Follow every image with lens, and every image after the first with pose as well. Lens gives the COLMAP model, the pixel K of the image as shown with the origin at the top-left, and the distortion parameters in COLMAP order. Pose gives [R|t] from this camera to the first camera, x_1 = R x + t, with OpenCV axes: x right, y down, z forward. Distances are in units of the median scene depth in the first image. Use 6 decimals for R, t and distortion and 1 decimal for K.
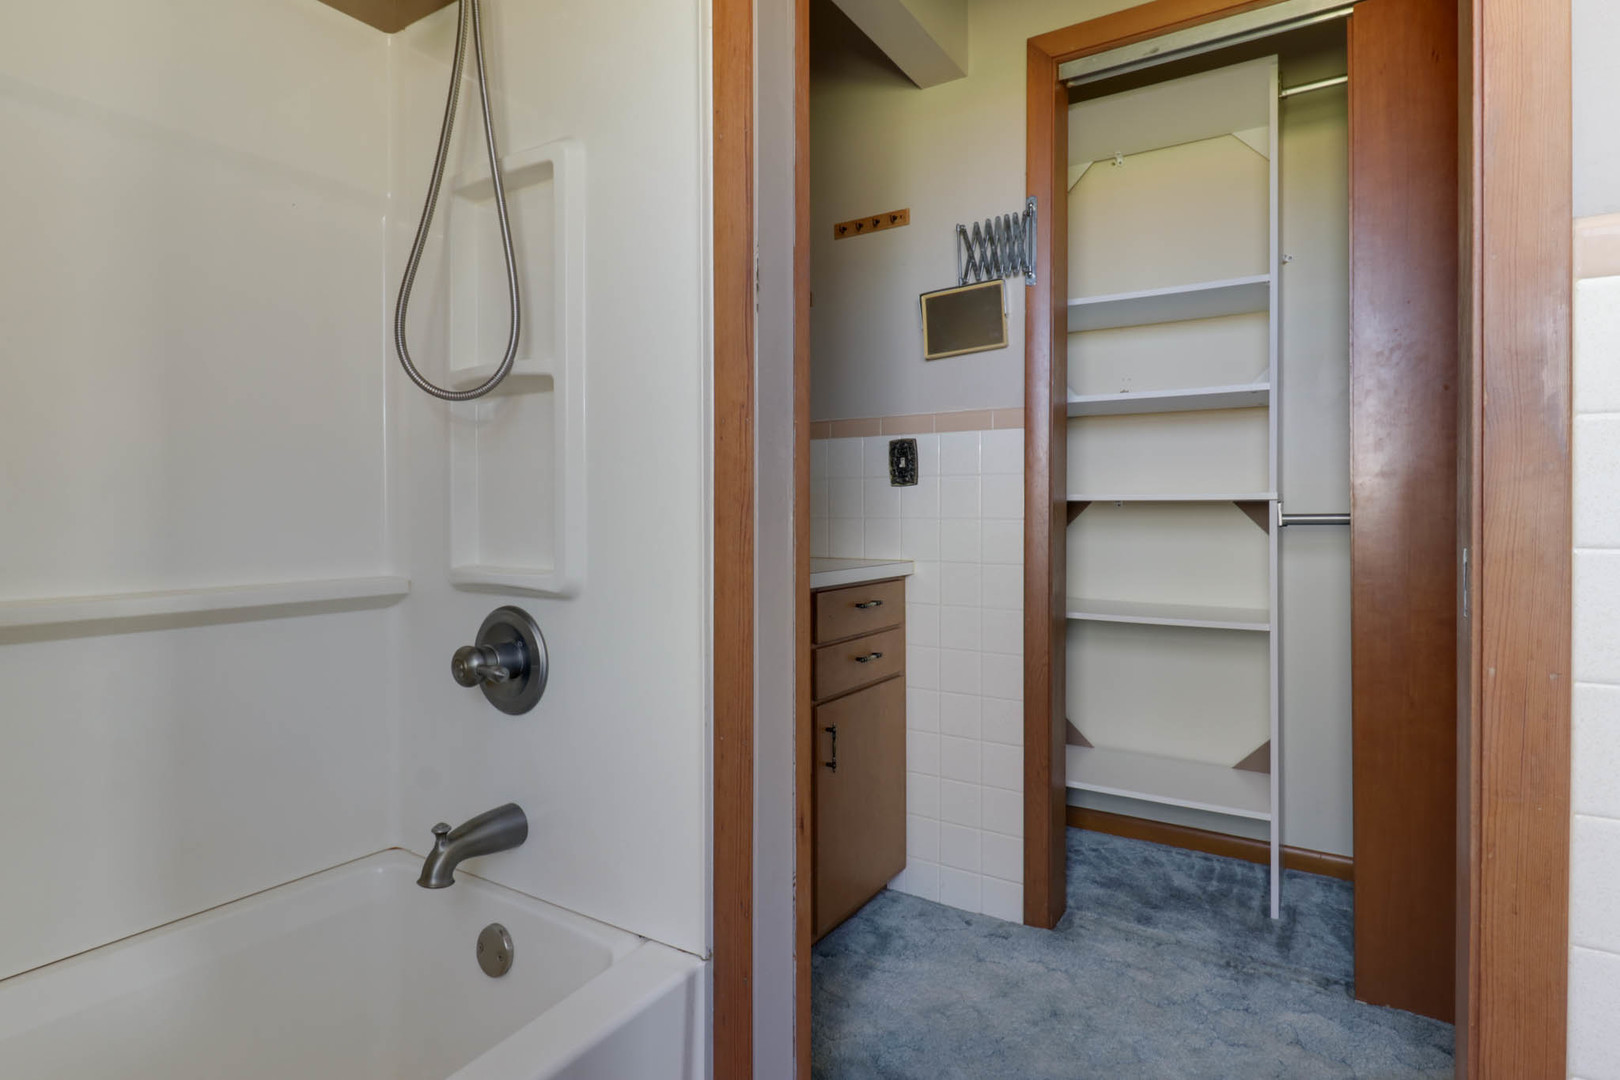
lens RADIAL K [[858.4, 0, 809.4], [0, 858.4, 513.9], [0, 0, 1]] dist [0.000059, 0.000014]
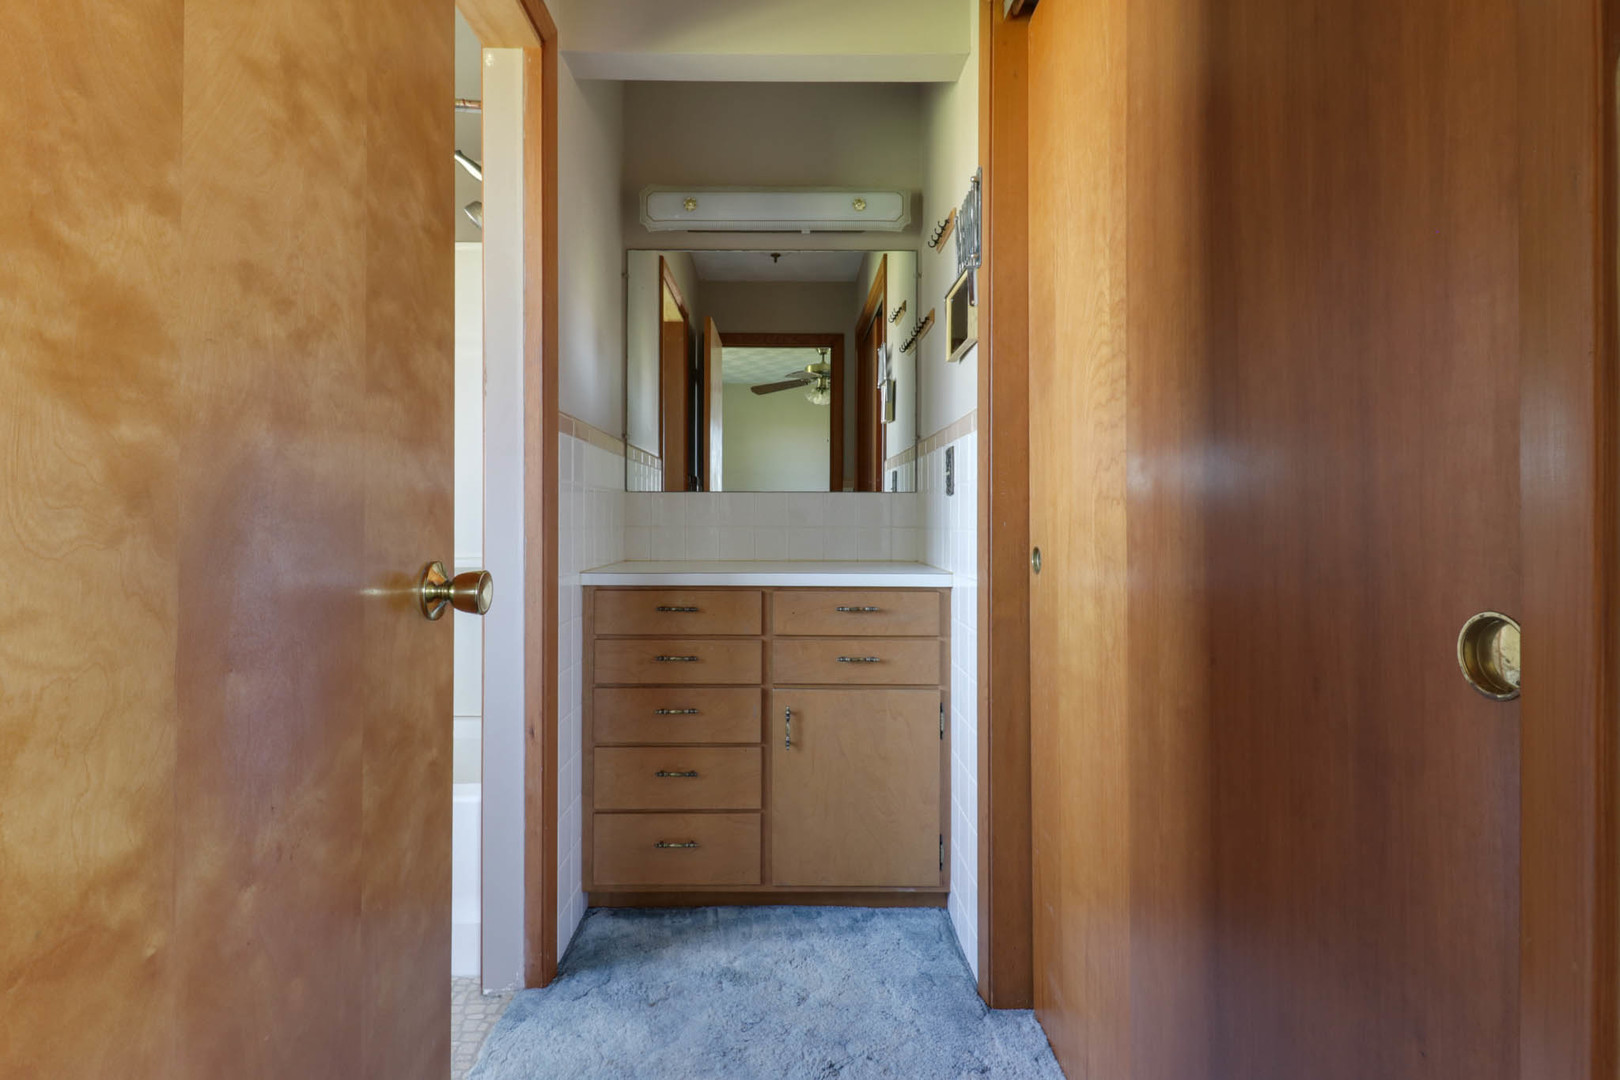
lens RADIAL K [[845.8, 0, 810.0], [0, 845.8, 540.0], [0, 0, 1]] dist [0.001274, 0.000294]
pose [[0.546419, 0.003519, -0.837505, 0.965539], [-0.007079, 0.999975, -0.000417, 0.025537], [0.837482, 0.006157, 0.546430, 0.415227]]
